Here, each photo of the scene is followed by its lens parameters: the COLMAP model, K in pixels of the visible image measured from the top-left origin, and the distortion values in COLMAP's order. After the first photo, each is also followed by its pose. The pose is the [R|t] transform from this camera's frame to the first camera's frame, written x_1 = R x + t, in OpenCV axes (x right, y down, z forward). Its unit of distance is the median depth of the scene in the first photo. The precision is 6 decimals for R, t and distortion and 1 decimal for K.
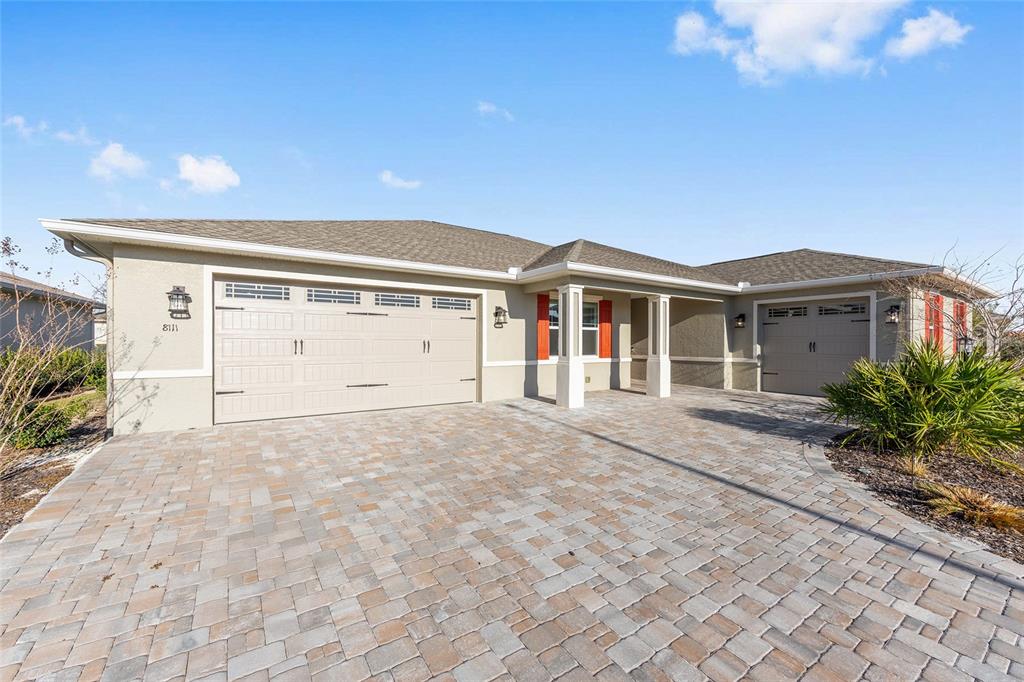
lens RADIAL K [[413.2, 0, 512.0], [0, 413.2, 341.0], [0, 0, 1]] dist [-0.000059, 0.000018]
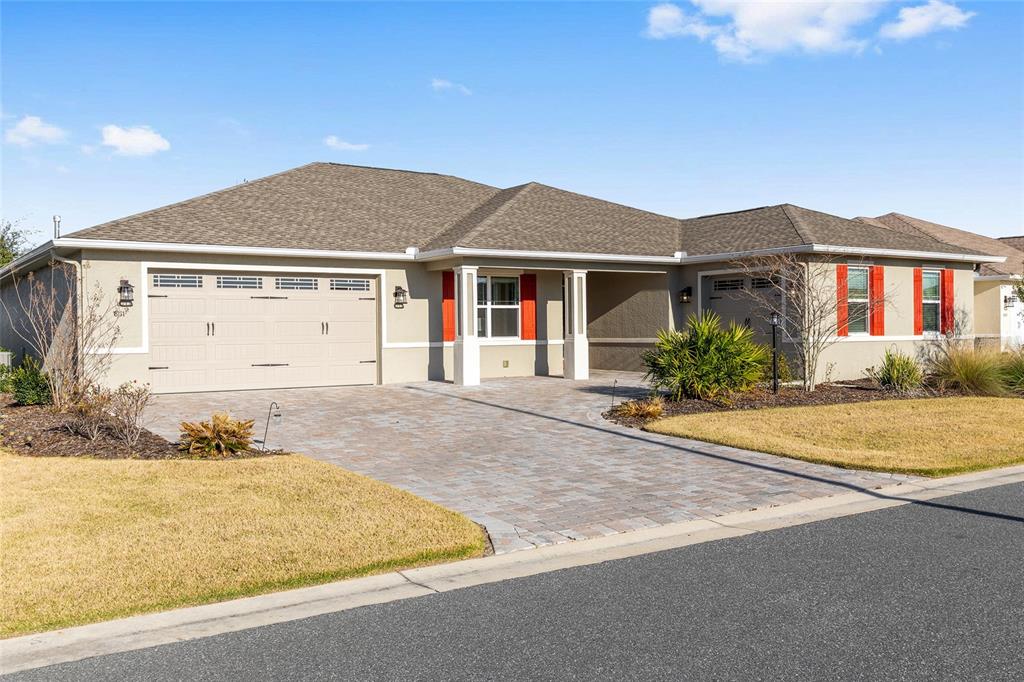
lens RADIAL K [[923.2, 0, 512.0], [0, 923.2, 341.0], [0, 0, 1]] dist [0.006082, 0.002161]
pose [[0.999889, -0.014767, -0.001781, 0.239143], [0.014791, 0.999782, 0.014737, 0.017279], [0.001563, -0.014761, 0.999890, -1.186329]]
